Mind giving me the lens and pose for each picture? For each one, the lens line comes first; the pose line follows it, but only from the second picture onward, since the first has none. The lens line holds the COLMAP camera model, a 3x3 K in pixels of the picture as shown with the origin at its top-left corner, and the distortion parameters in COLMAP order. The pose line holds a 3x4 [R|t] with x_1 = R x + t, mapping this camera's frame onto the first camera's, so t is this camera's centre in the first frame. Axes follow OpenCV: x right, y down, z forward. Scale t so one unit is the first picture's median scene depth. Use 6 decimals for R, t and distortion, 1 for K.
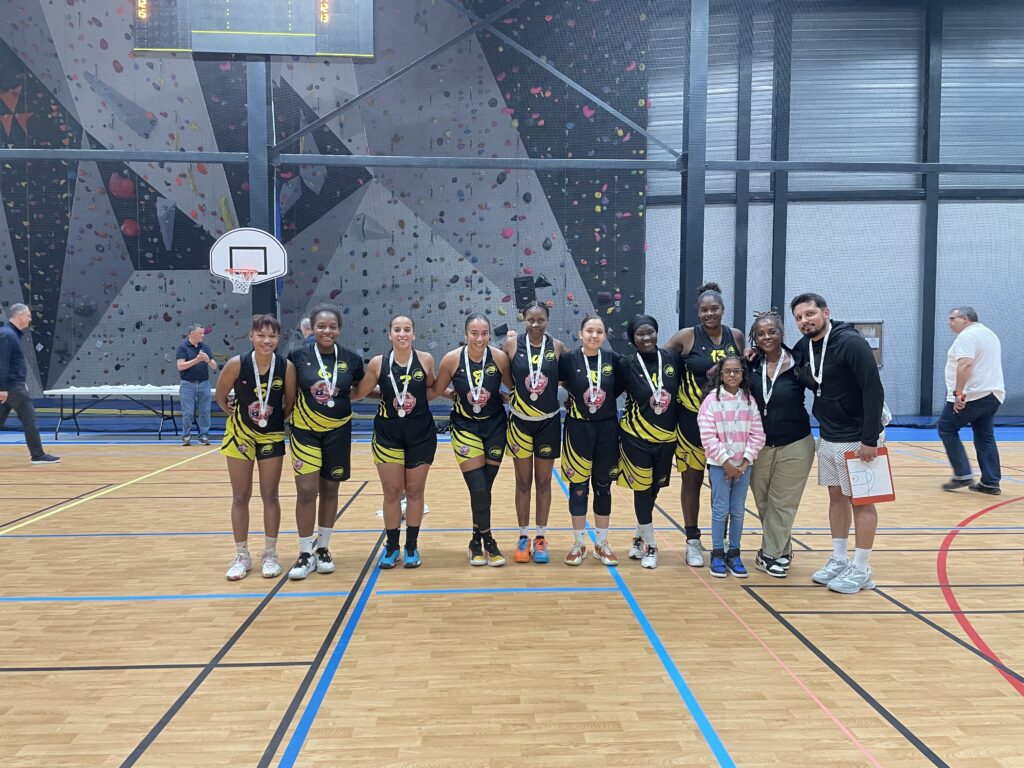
lens RADIAL K [[901.0, 0, 512.0], [0, 901.0, 384.0], [0, 0, 1]] dist [0.129898, -0.213791]
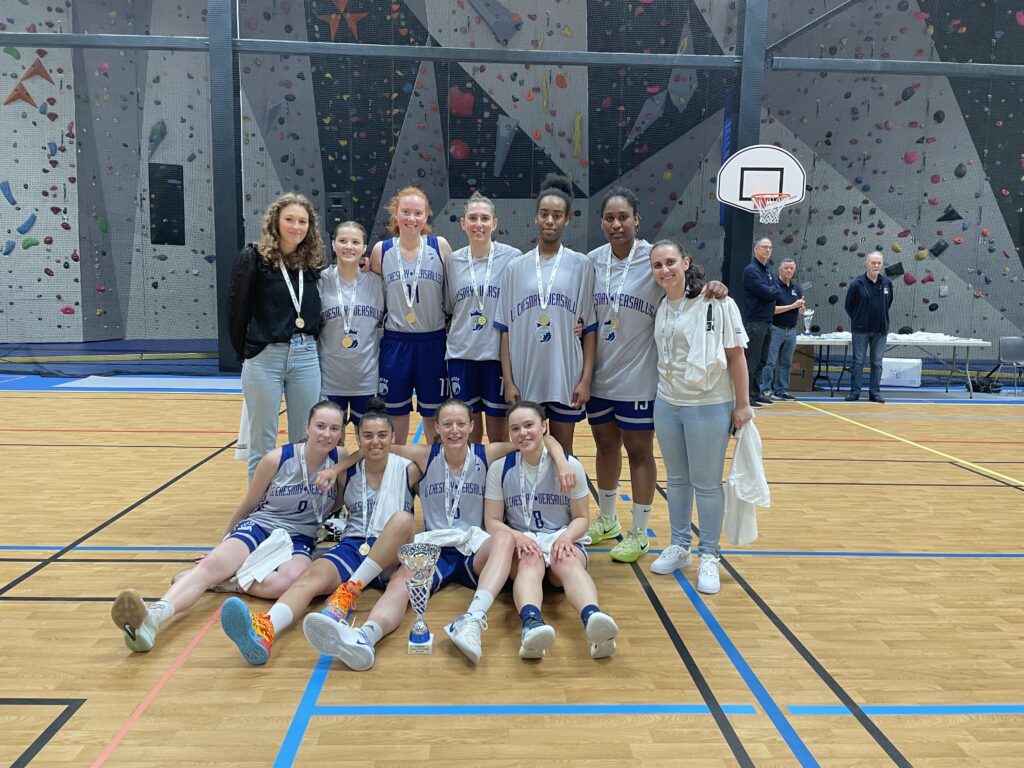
lens RADIAL K [[901.0, 0, 512.0], [0, 901.0, 384.0], [0, 0, 1]] dist [0.129898, -0.213791]
pose [[0.999875, 0.015578, 0.002801, -0.381745], [-0.015733, 0.997544, 0.068249, -0.003429], [-0.001731, -0.068284, 0.997664, 0.101578]]
